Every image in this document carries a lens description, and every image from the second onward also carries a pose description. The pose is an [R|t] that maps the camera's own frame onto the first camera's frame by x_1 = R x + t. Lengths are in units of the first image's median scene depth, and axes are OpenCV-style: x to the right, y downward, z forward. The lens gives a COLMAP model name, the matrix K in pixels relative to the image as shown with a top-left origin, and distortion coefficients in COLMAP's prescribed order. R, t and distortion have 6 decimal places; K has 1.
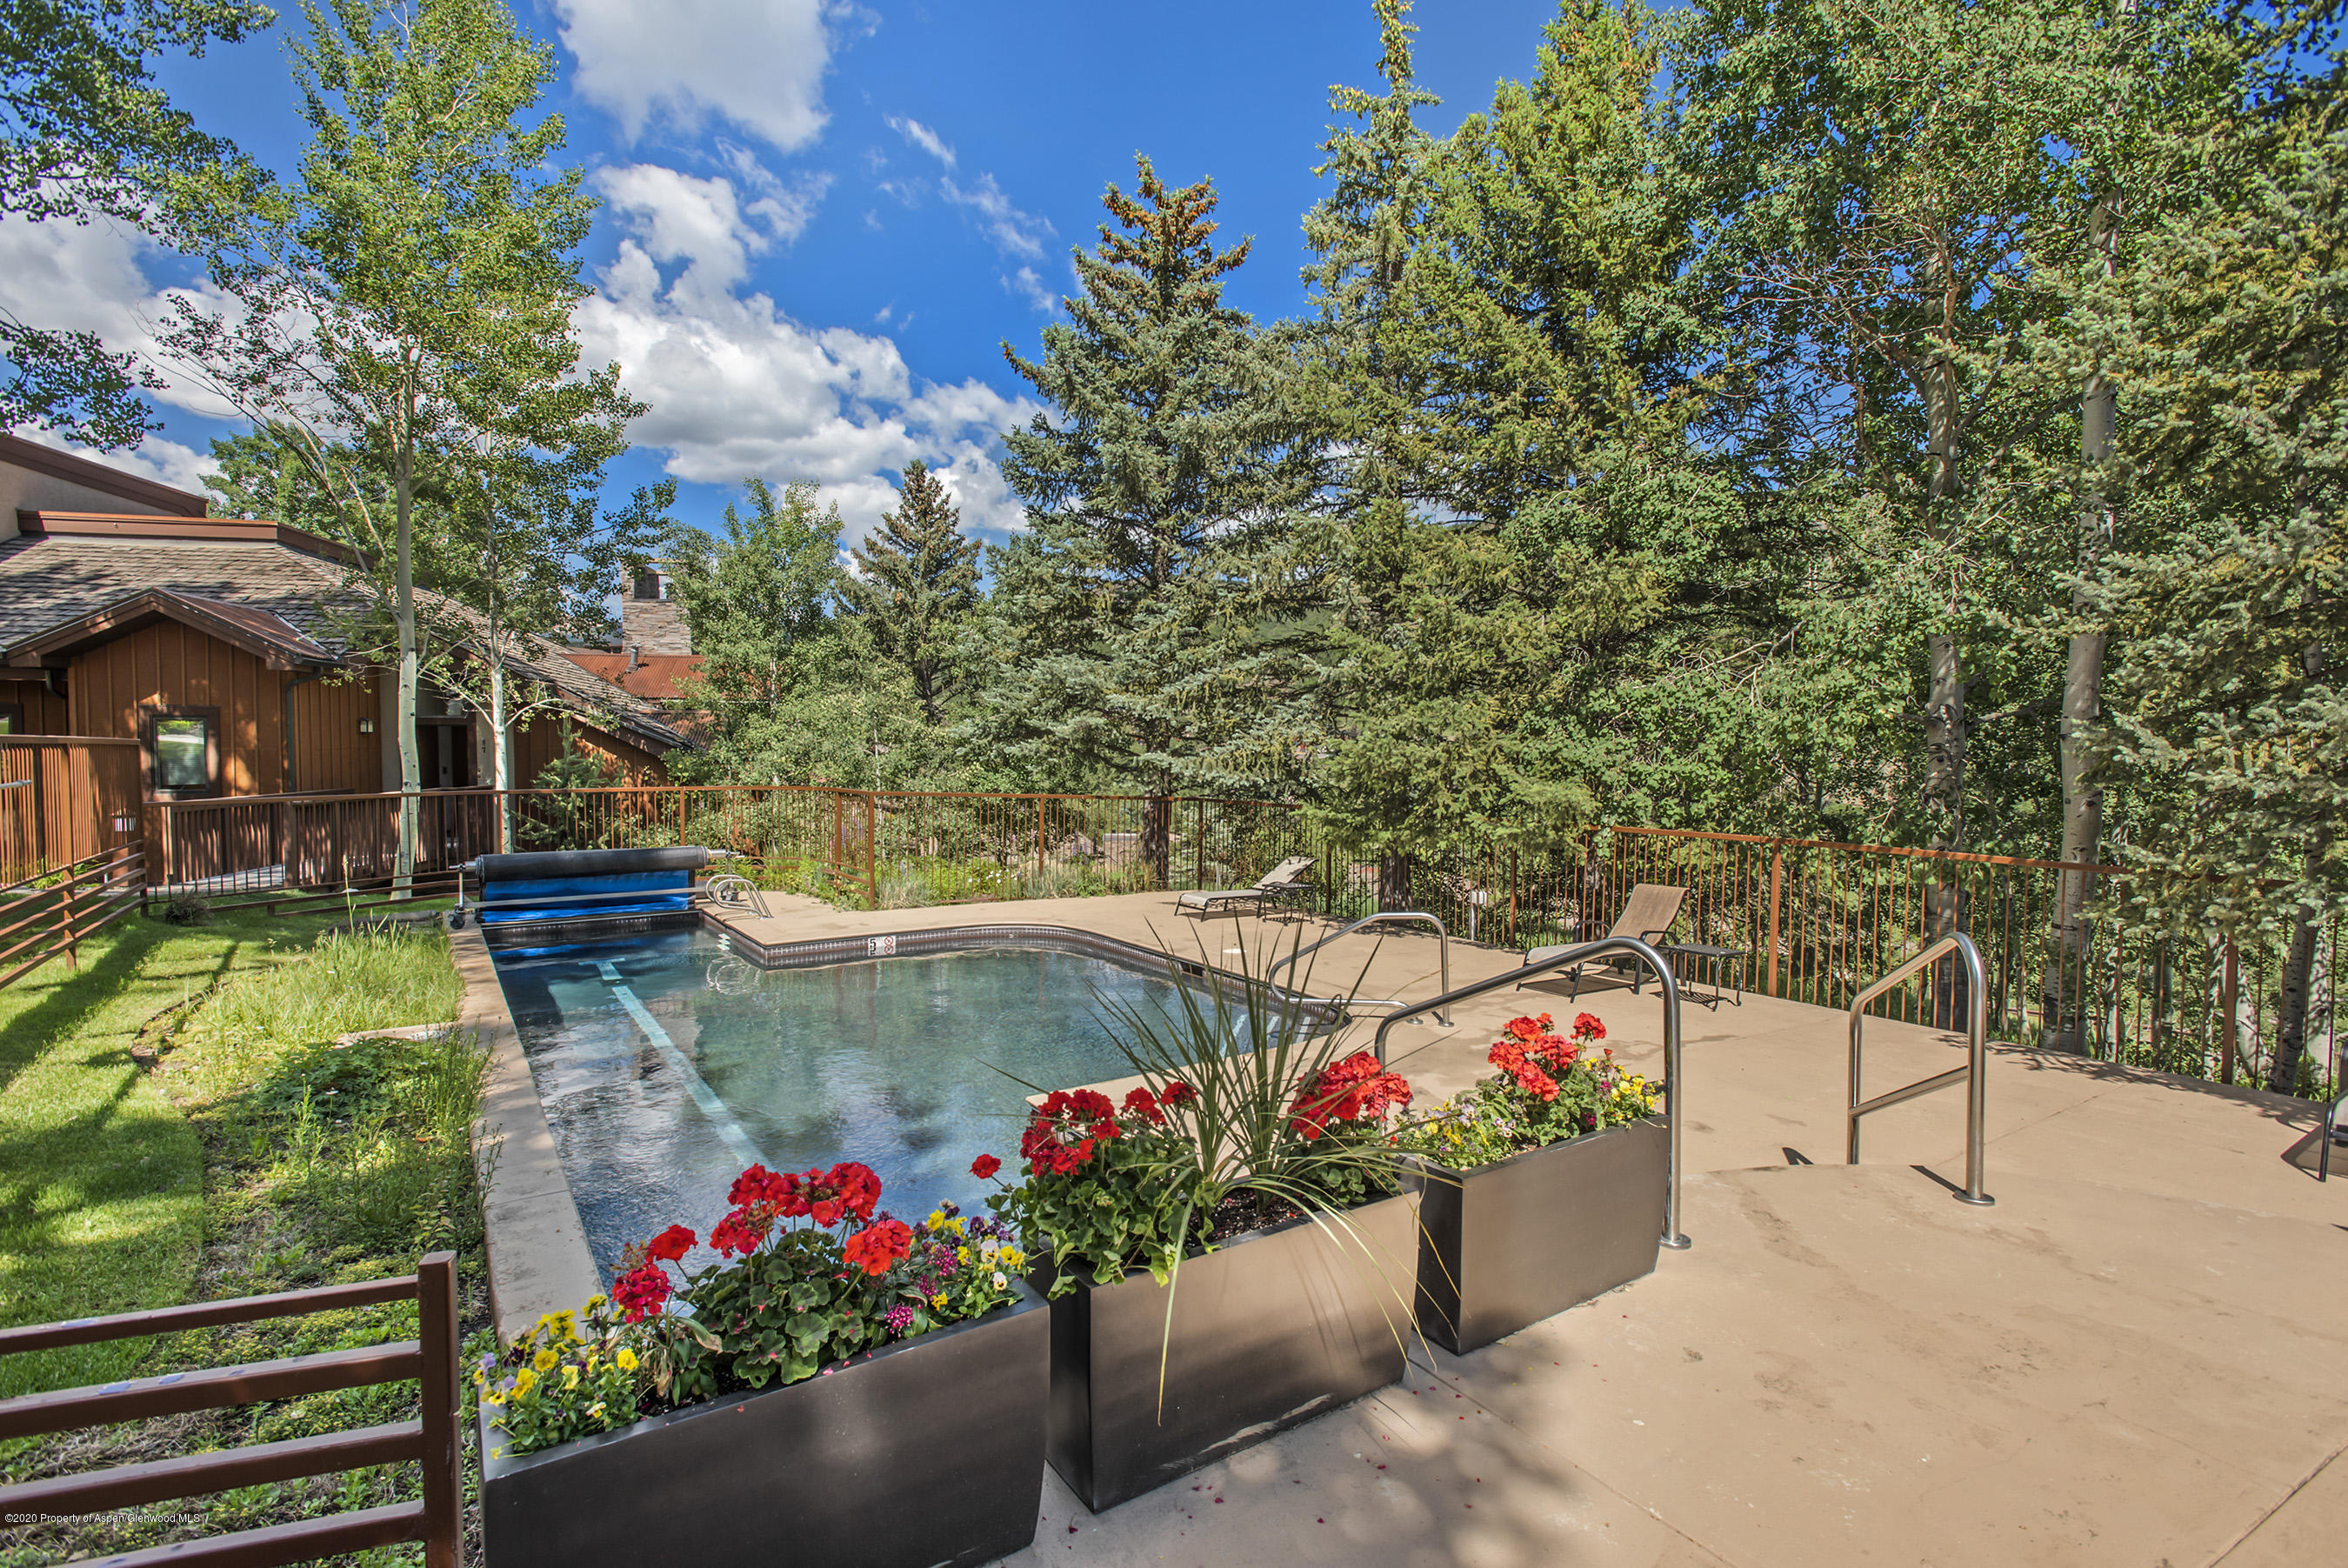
lens RADIAL K [[1108.9, 0, 1174.0], [0, 1108.9, 784.0], [0, 0, 1]] dist [0.018817, 0.000755]
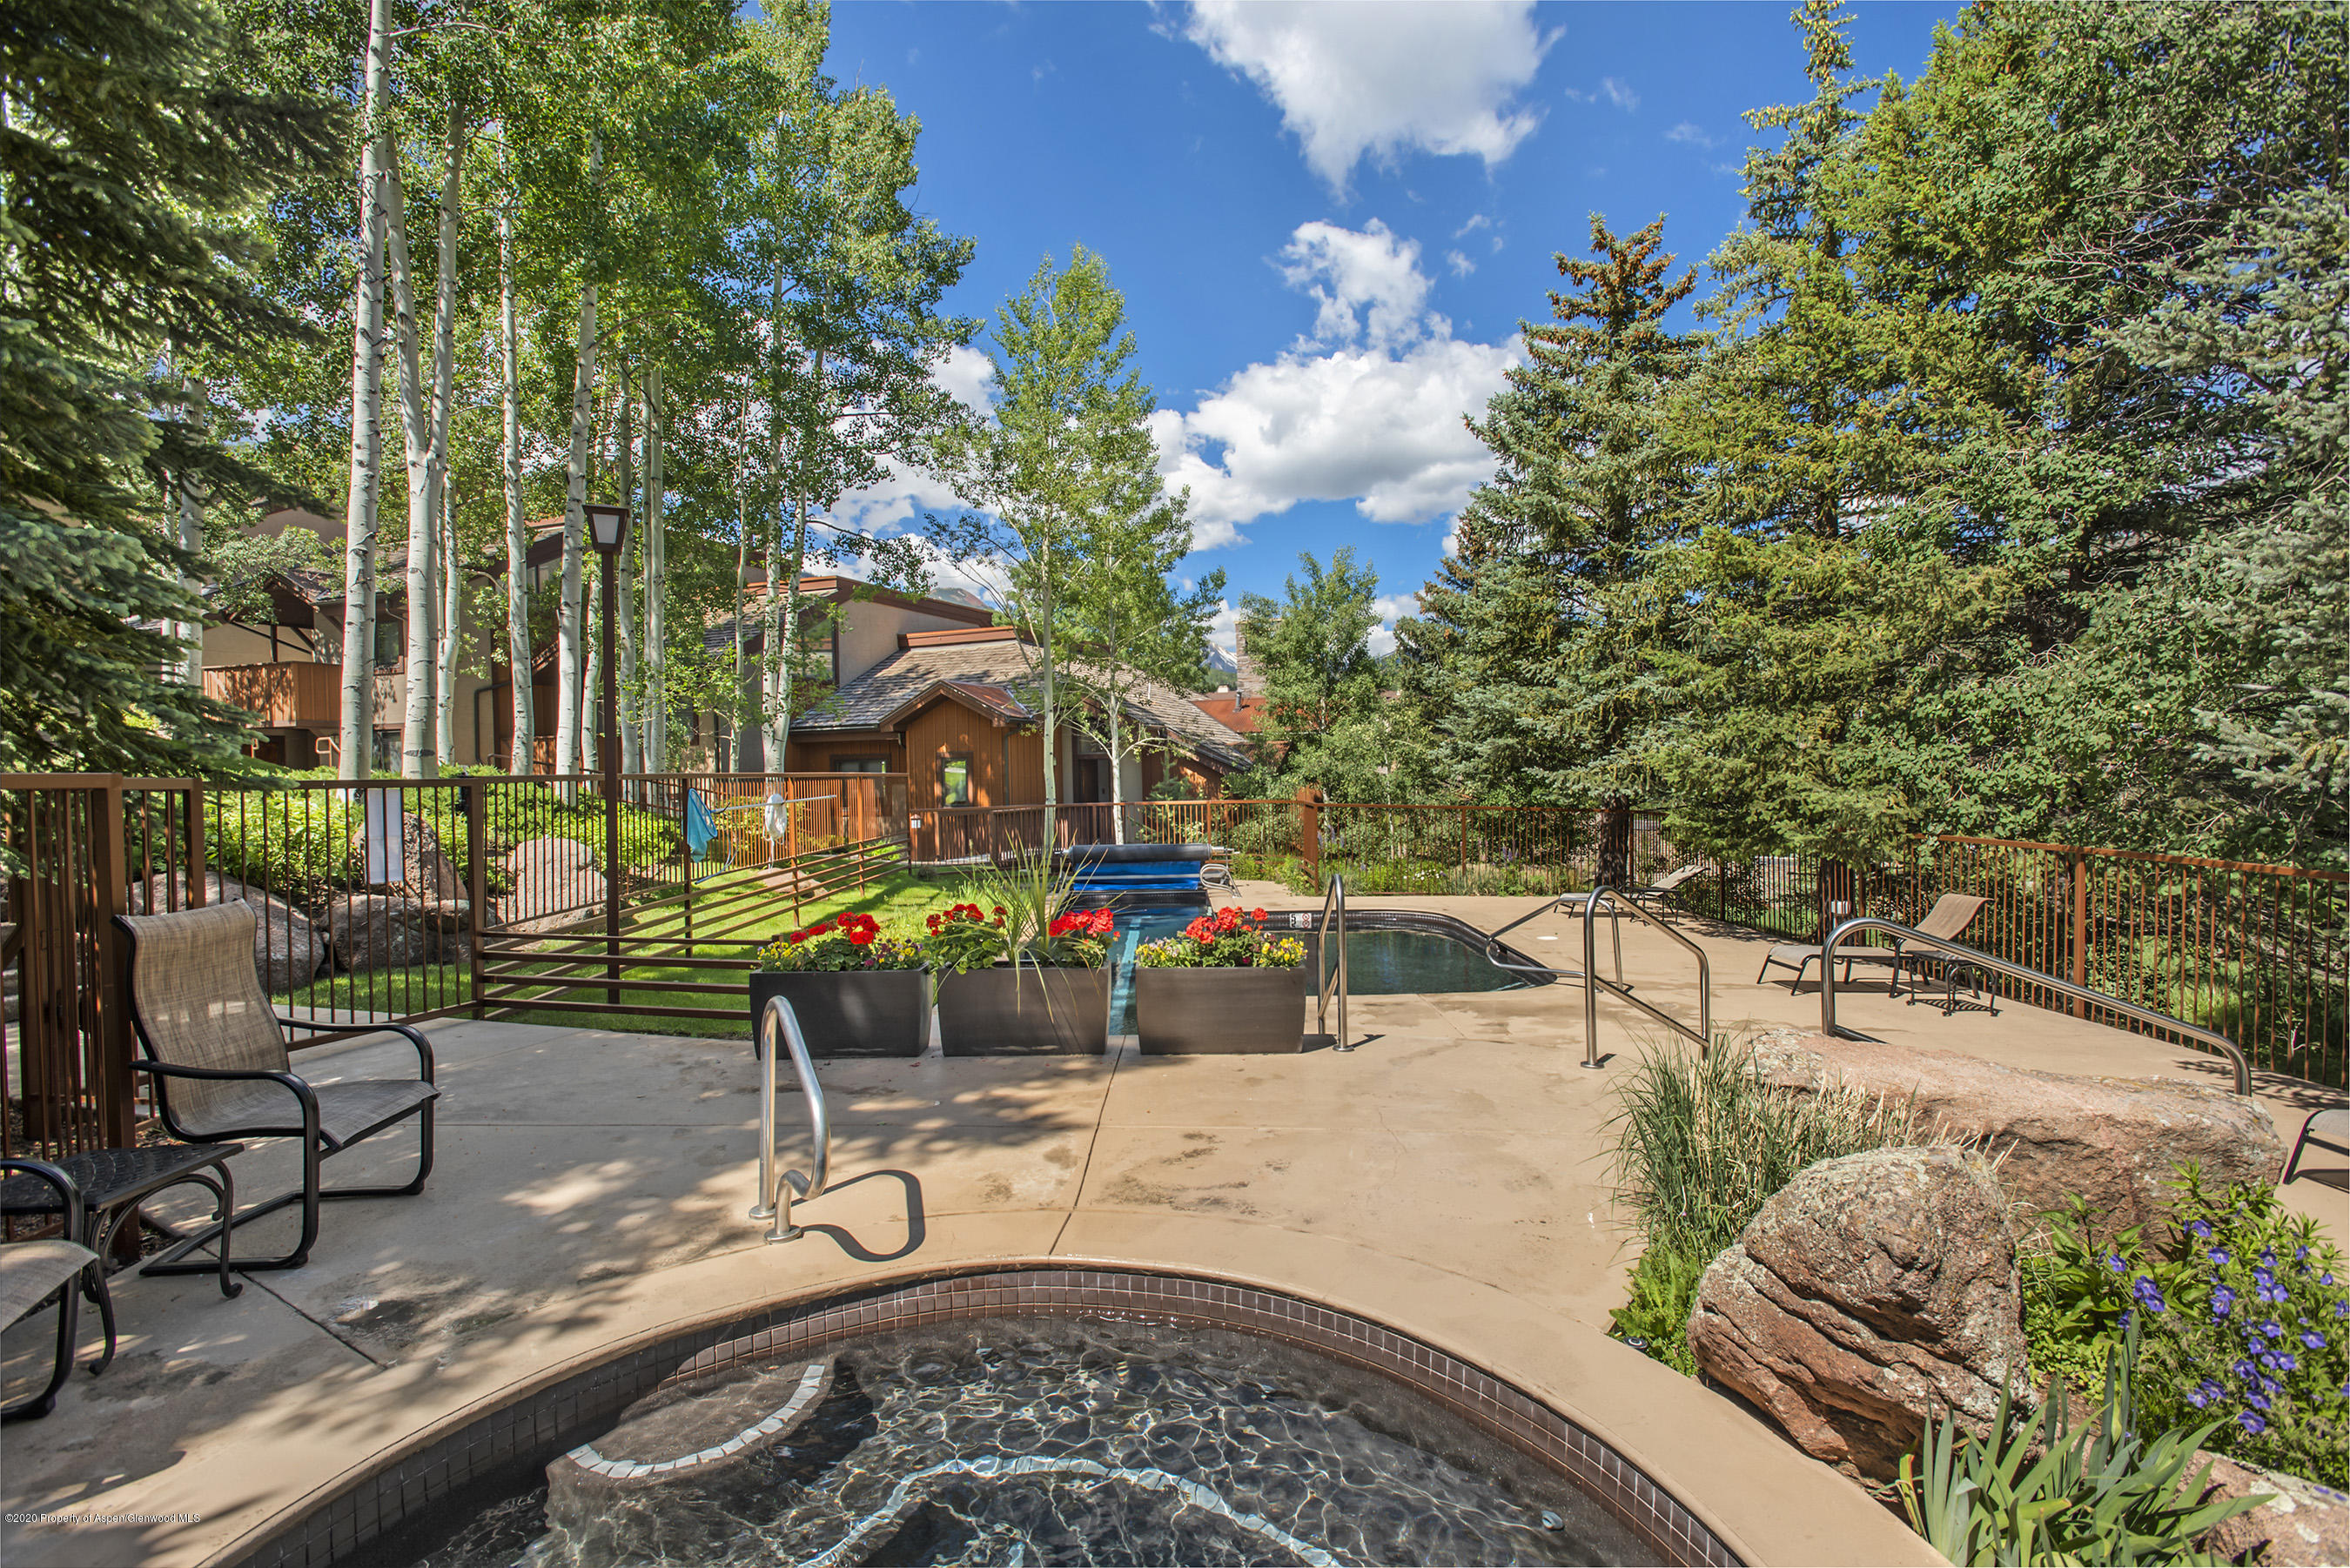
lens RADIAL K [[1109.7, 0, 1175.0], [0, 1109.7, 784.0], [0, 0, 1]] dist [0.018817, 0.000755]
pose [[0.827068, -0.013160, -0.561947, 0.243603], [0.002478, 0.999802, -0.019767, 0.007219], [0.562096, 0.014956, 0.826937, -0.116092]]
